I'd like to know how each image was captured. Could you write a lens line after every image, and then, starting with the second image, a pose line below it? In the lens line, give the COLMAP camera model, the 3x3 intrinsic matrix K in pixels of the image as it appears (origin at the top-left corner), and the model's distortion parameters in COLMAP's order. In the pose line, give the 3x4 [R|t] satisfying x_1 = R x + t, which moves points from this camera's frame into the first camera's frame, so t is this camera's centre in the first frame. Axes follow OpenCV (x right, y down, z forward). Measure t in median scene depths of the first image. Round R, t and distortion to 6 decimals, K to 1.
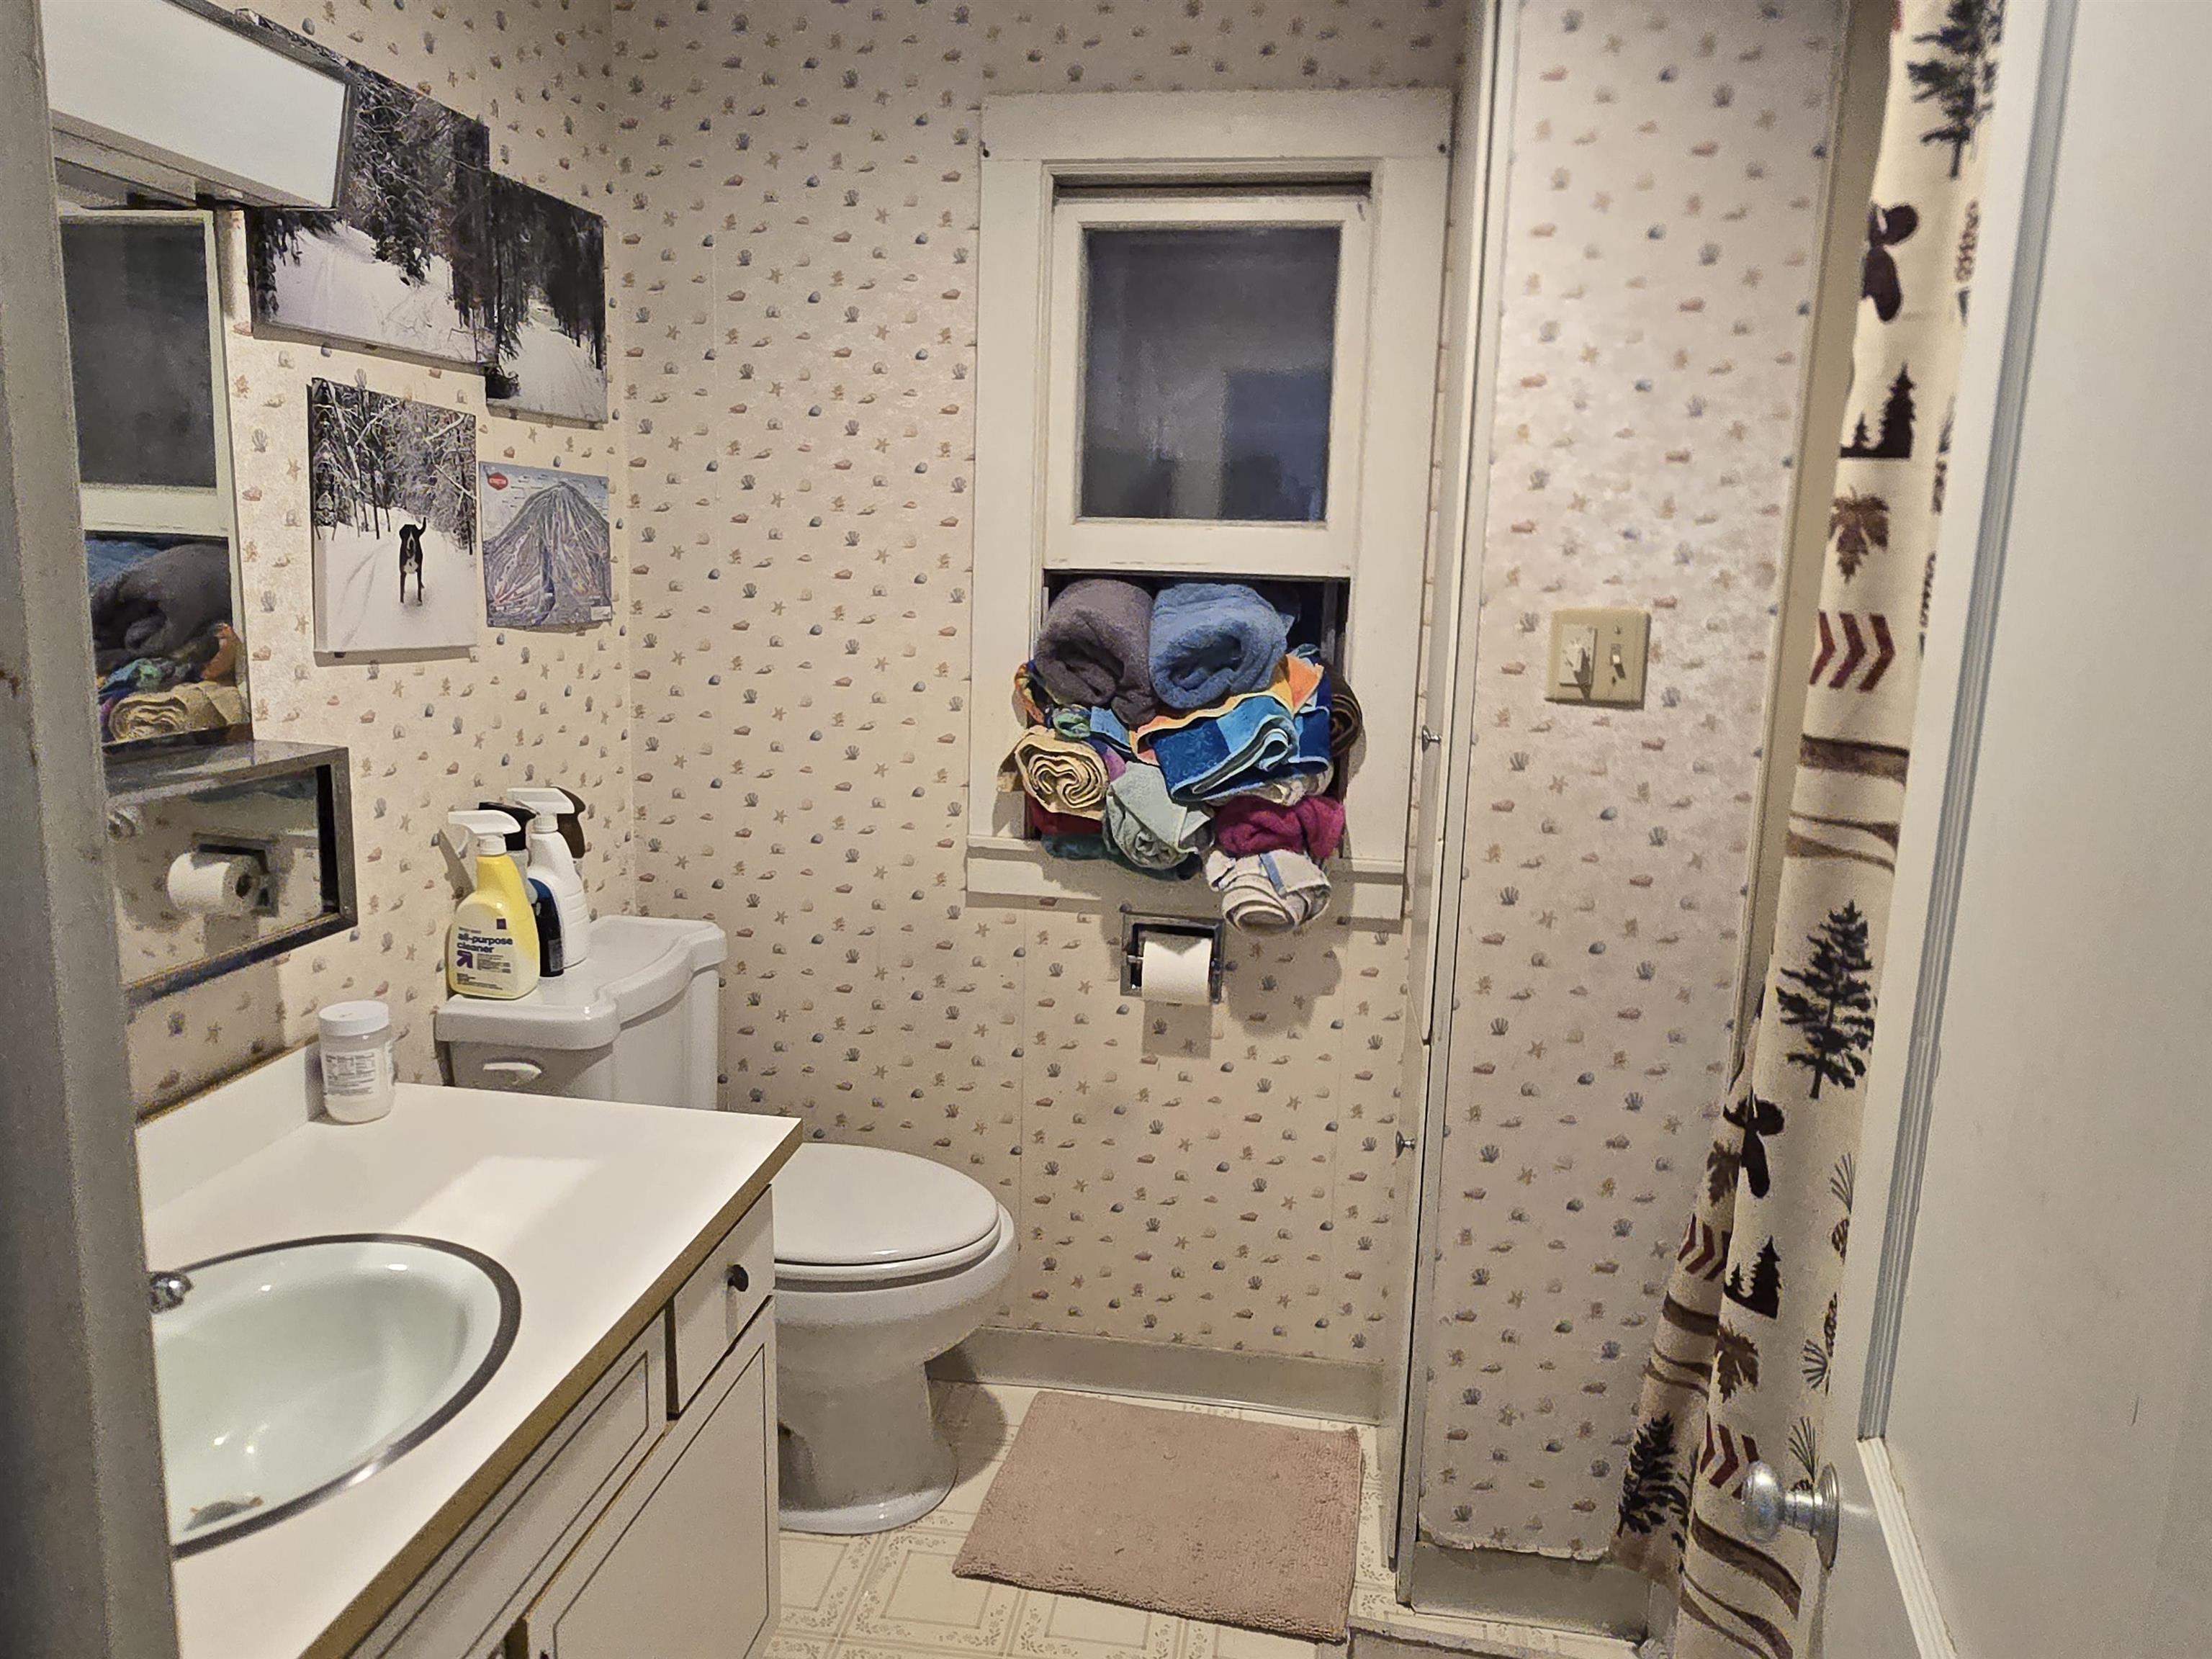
lens RADIAL K [[1487.0, 0, 1116.6], [0, 1487.0, 815.4], [0, 0, 1]] dist [0.003650, -0.003311]
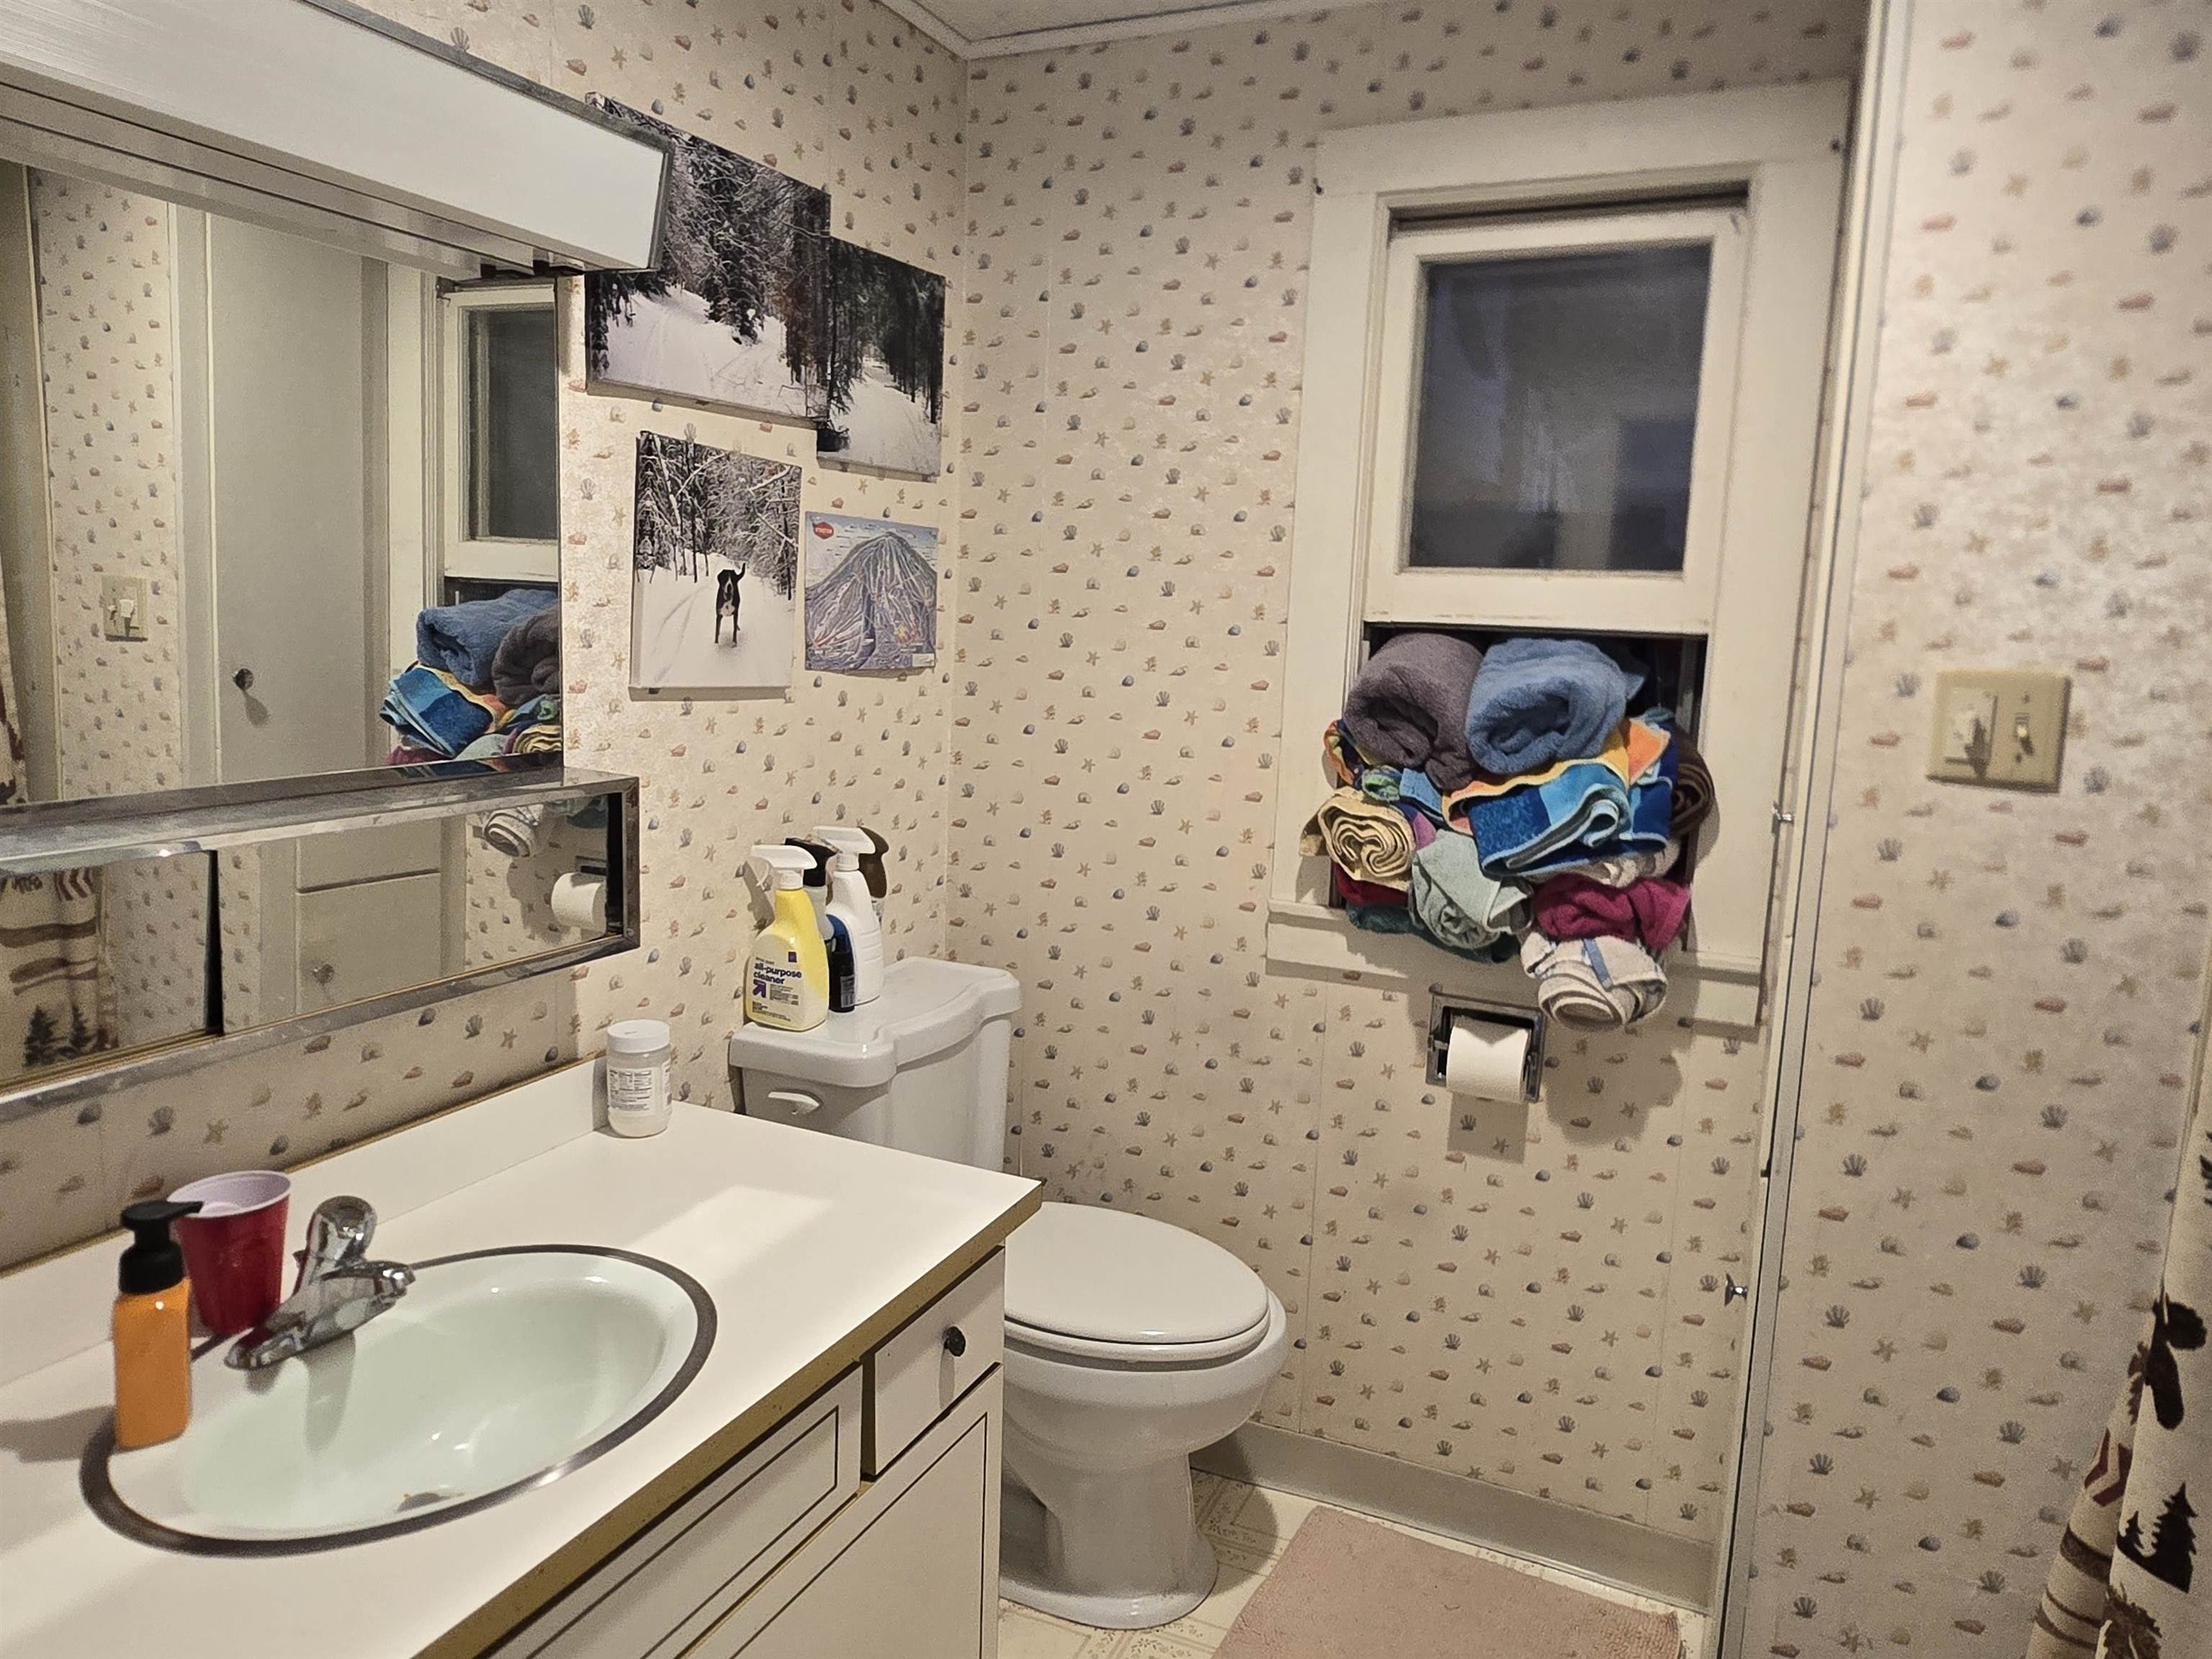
lens RADIAL K [[1487.0, 0, 1116.6], [0, 1487.0, 815.4], [0, 0, 1]] dist [0.003650, -0.003311]
pose [[0.960075, 0.045586, -0.276004, 0.078545], [-0.057655, 0.997696, -0.035770, -0.000566], [0.273737, 0.050255, 0.960491, 0.069594]]
